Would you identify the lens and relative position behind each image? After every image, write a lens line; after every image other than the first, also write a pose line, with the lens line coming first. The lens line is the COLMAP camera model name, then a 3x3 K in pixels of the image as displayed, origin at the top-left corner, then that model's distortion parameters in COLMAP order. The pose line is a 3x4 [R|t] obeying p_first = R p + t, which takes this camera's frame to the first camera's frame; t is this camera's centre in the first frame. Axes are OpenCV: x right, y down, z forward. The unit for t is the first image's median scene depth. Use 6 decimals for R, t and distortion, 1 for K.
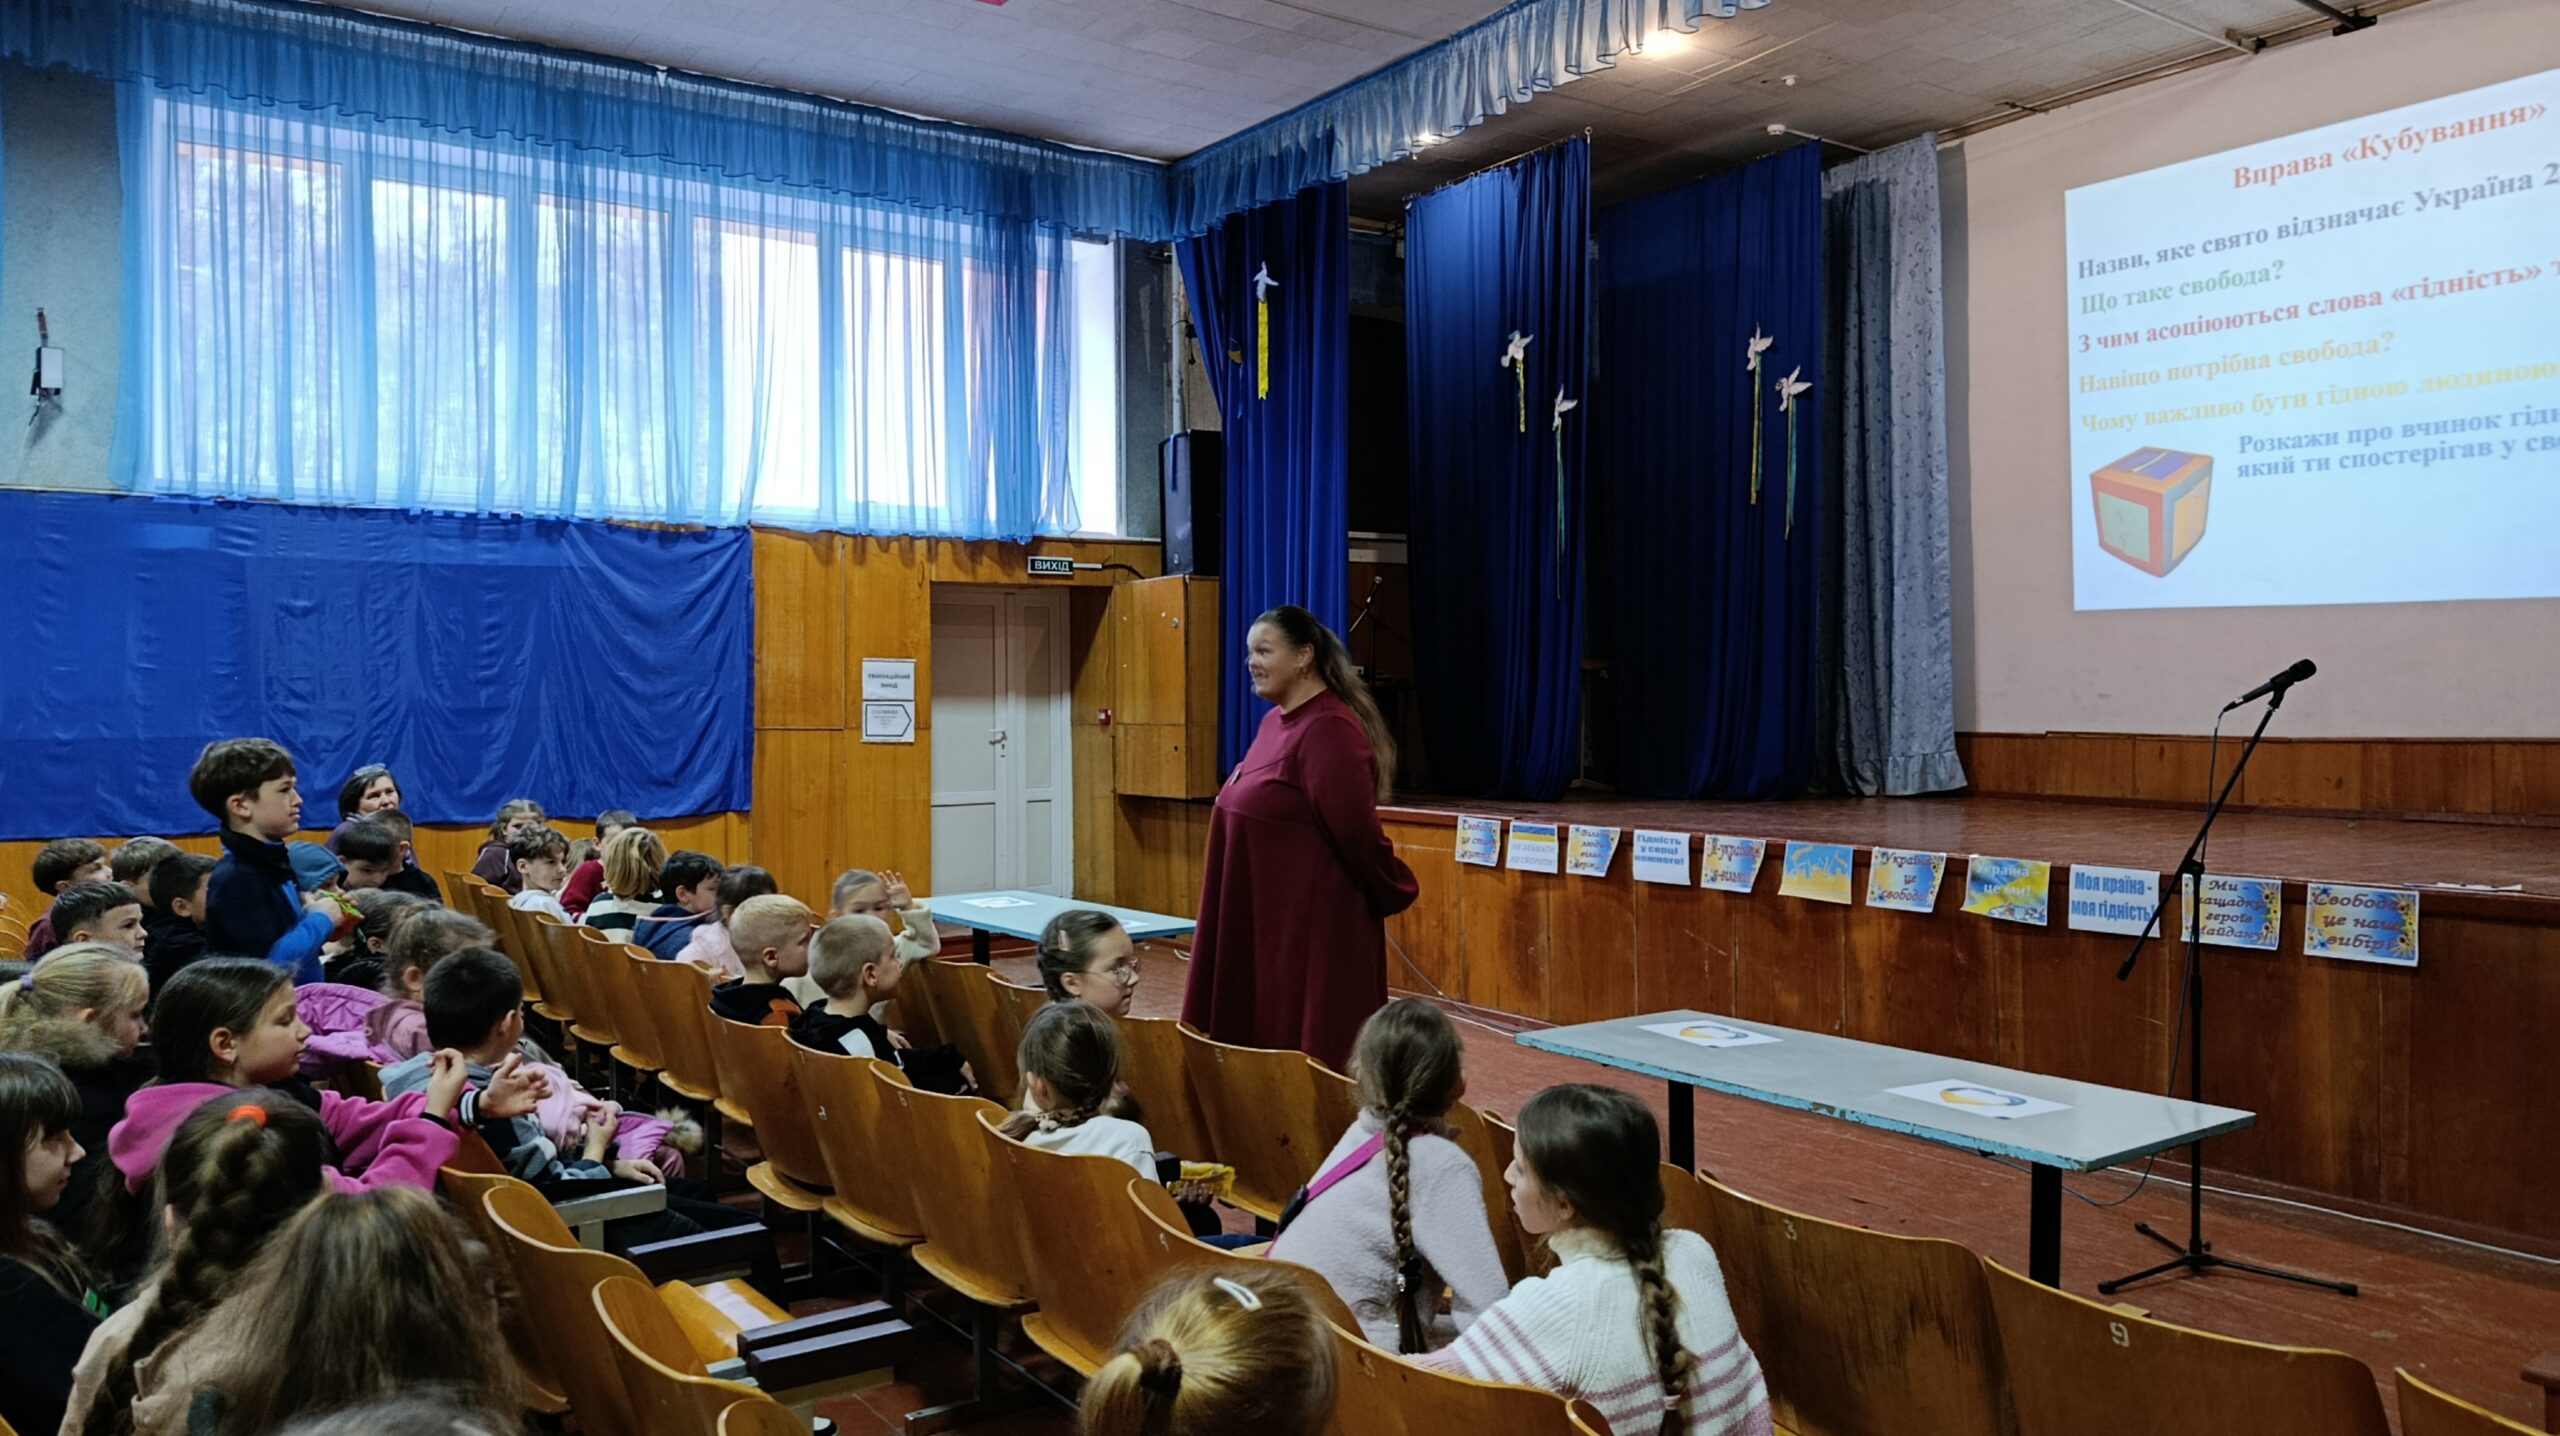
lens RADIAL K [[1735.2, 0, 1213.0], [0, 1735.2, 715.6], [0, 0, 1]] dist [-0.000742, -0.043764]
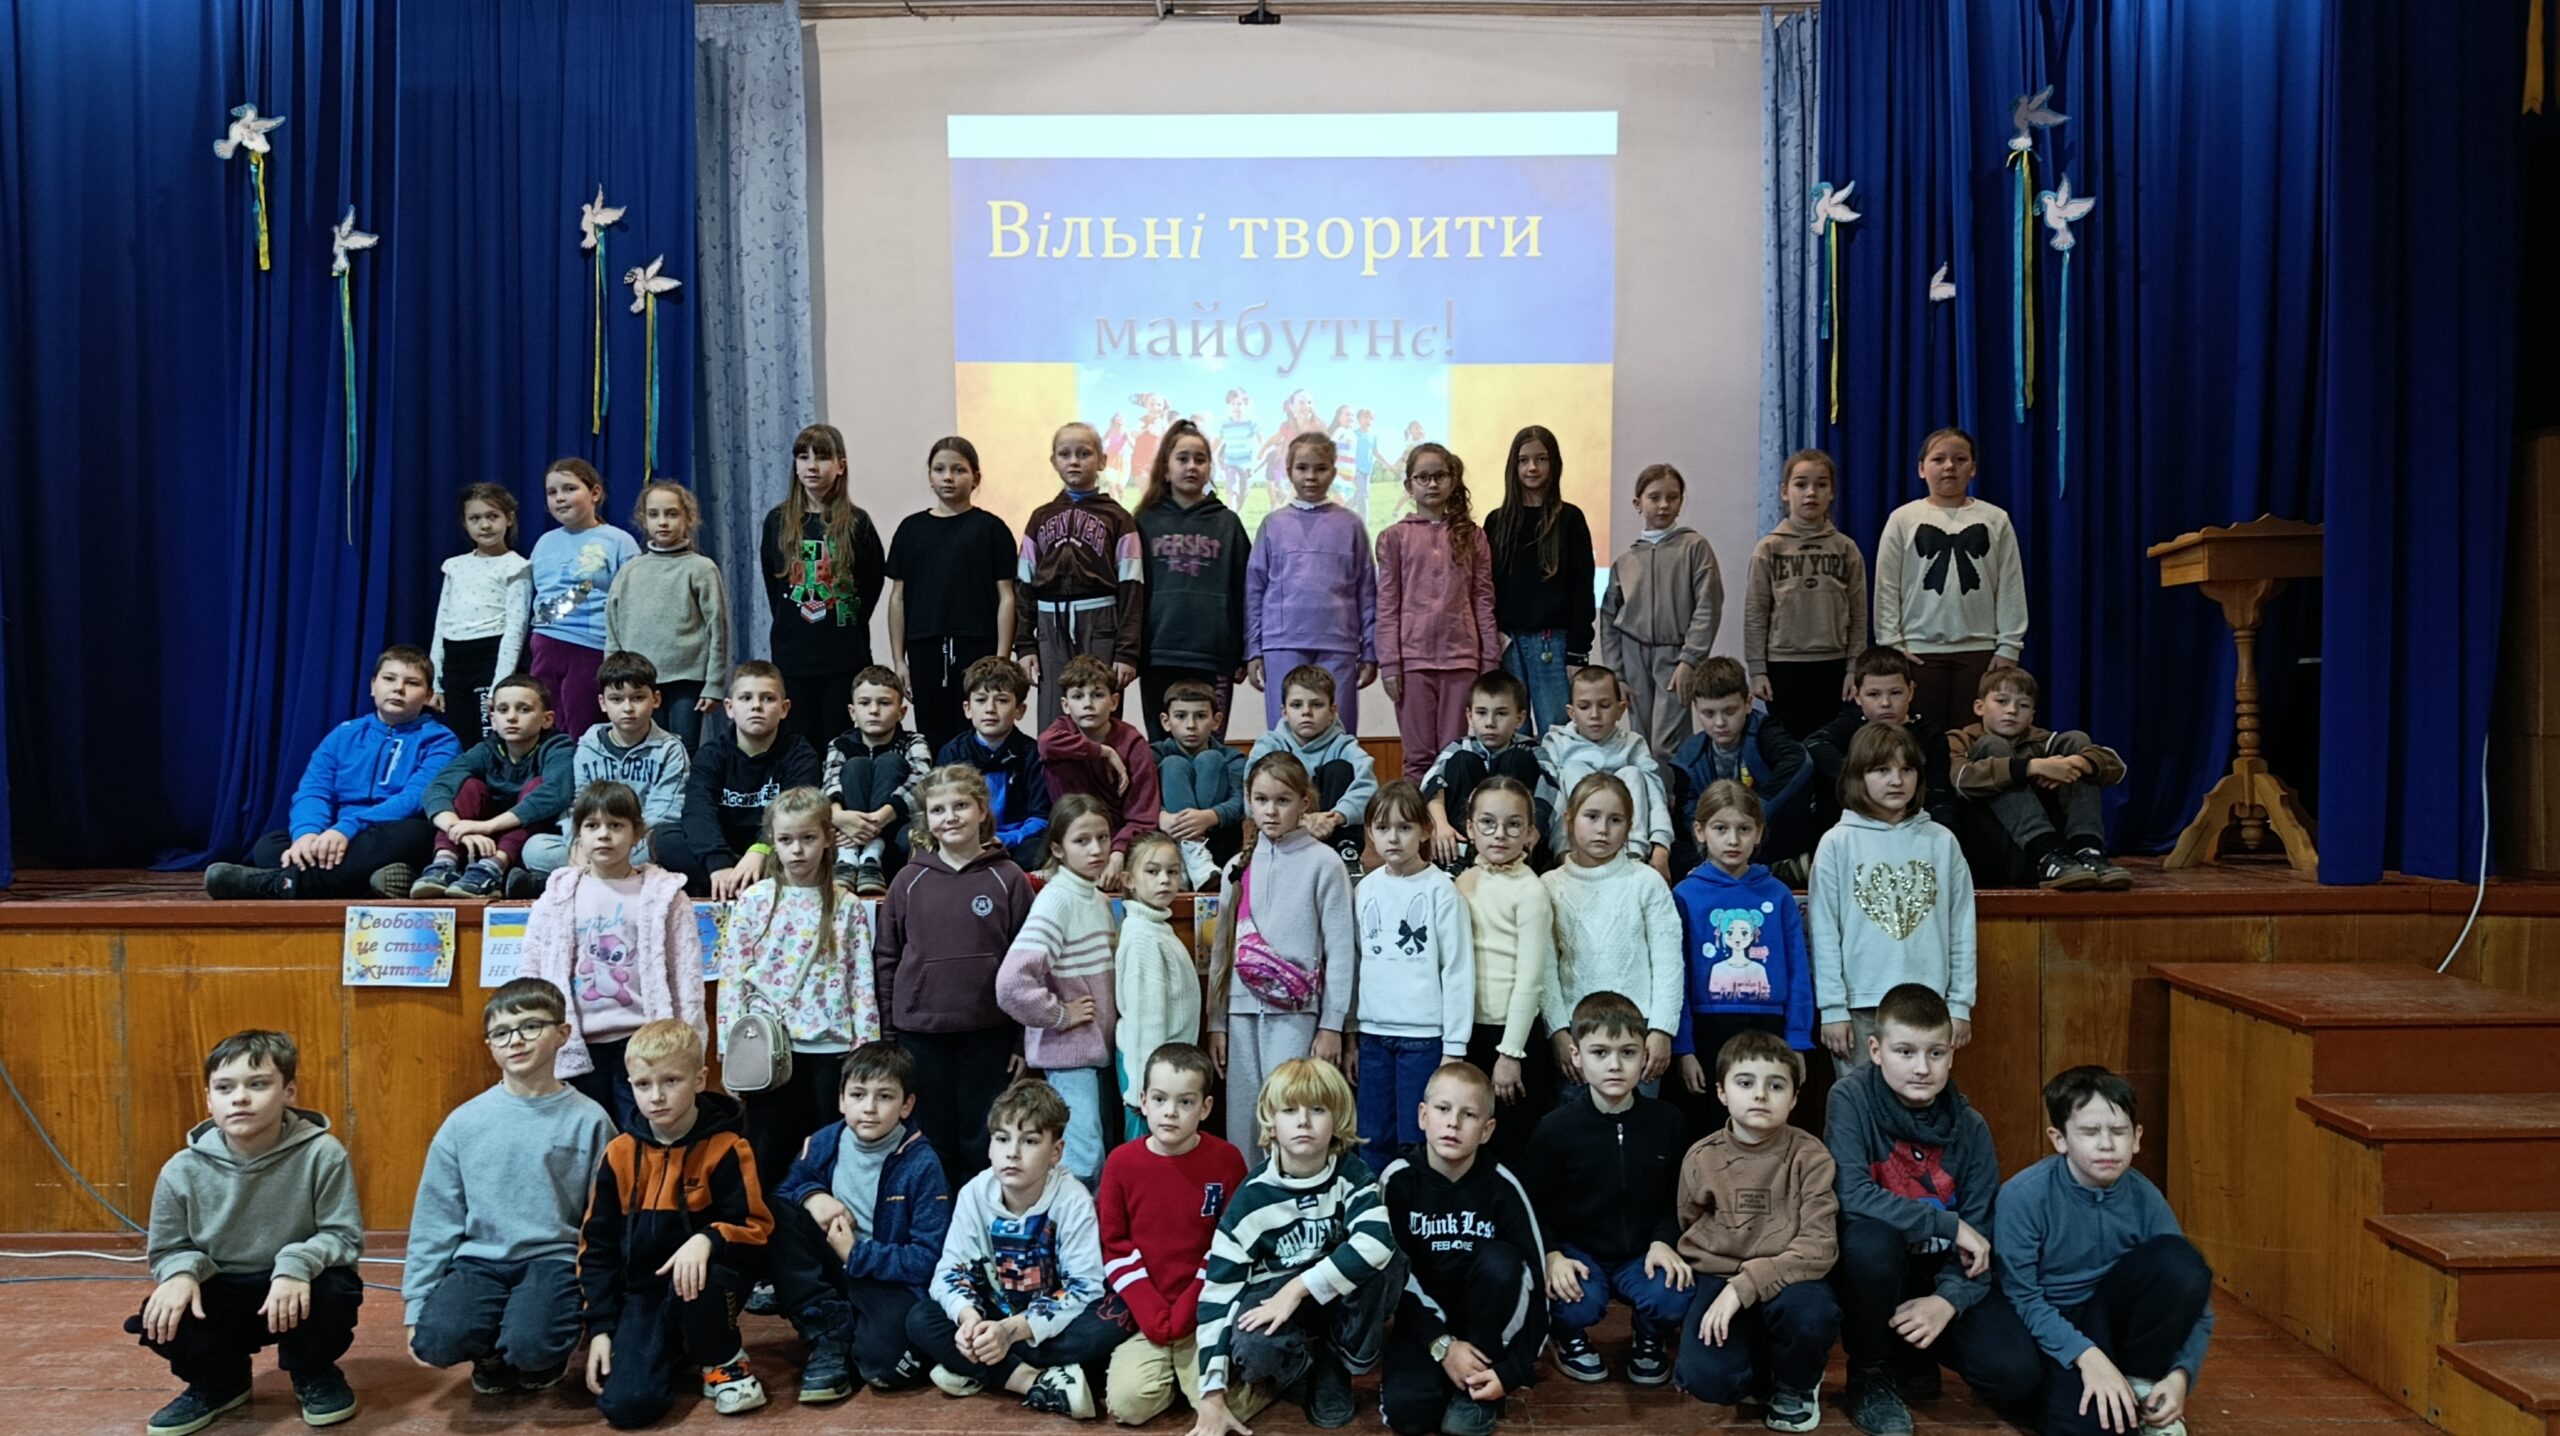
lens RADIAL K [[1758.6, 0, 1287.7], [0, 1758.6, 715.7], [0, 0, 1]] dist [0.010396, -0.021539]
pose [[0.550274, -0.007111, 0.834954, -0.200427], [0.012381, 0.999923, 0.000356, -0.001296], [-0.834892, 0.010142, 0.550320, 0.493737]]
